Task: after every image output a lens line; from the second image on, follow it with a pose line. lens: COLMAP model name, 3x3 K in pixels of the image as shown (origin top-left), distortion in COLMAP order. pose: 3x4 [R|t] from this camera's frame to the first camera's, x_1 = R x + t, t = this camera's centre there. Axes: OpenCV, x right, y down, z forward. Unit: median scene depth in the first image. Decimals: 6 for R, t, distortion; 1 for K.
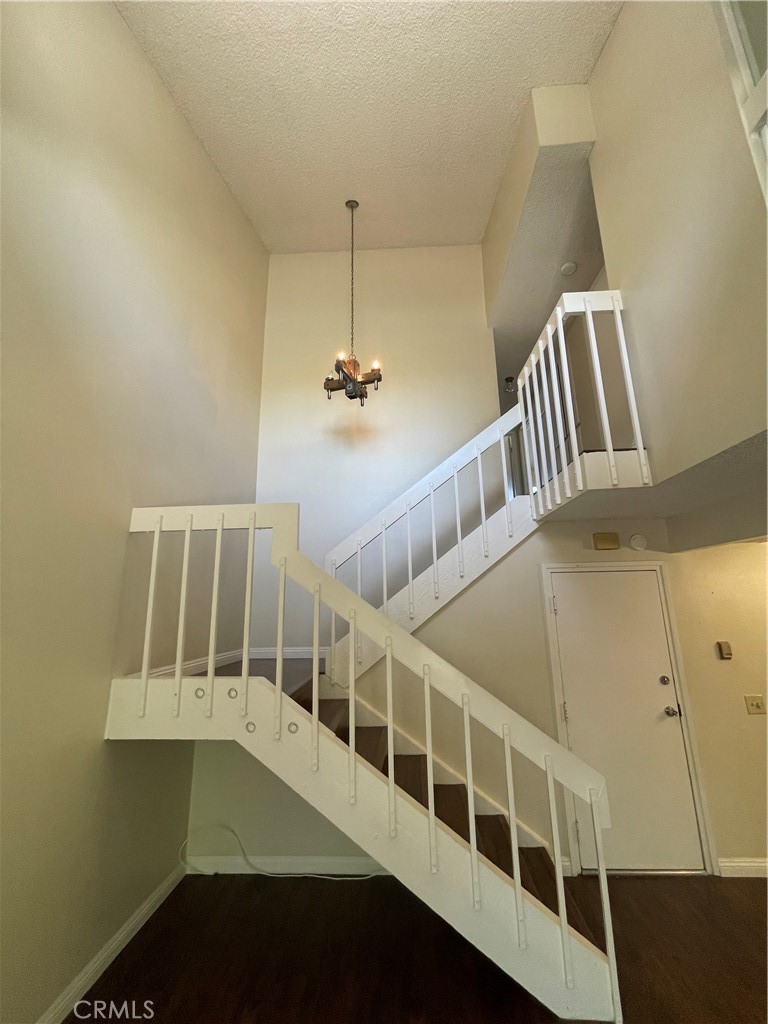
lens RADIAL K [[417.8, 0, 384.4], [0, 417.8, 506.8], [0, 0, 1]] dist [-0.000284, 0.000011]
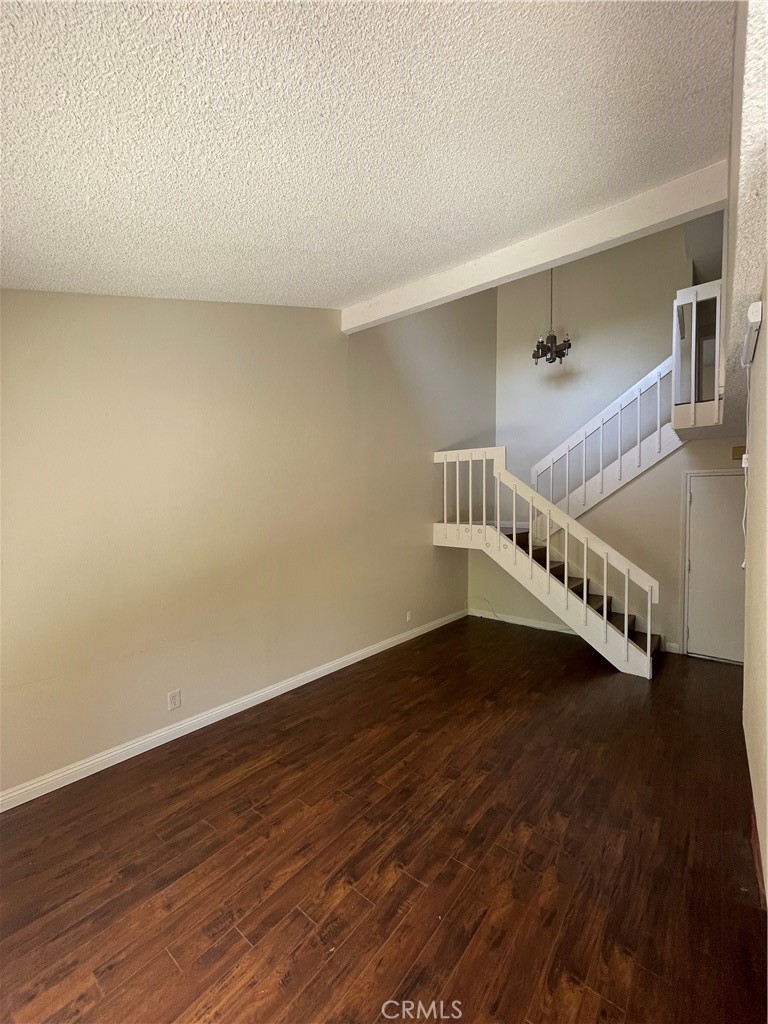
lens RADIAL K [[417.8, 0, 384.4], [0, 417.8, 506.8], [0, 0, 1]] dist [-0.000284, 0.000011]
pose [[0.812529, 0.030782, -0.582107, 0.423678], [0.111936, 0.971781, 0.207633, -0.174405], [0.572073, -0.233867, 0.786155, -0.842100]]
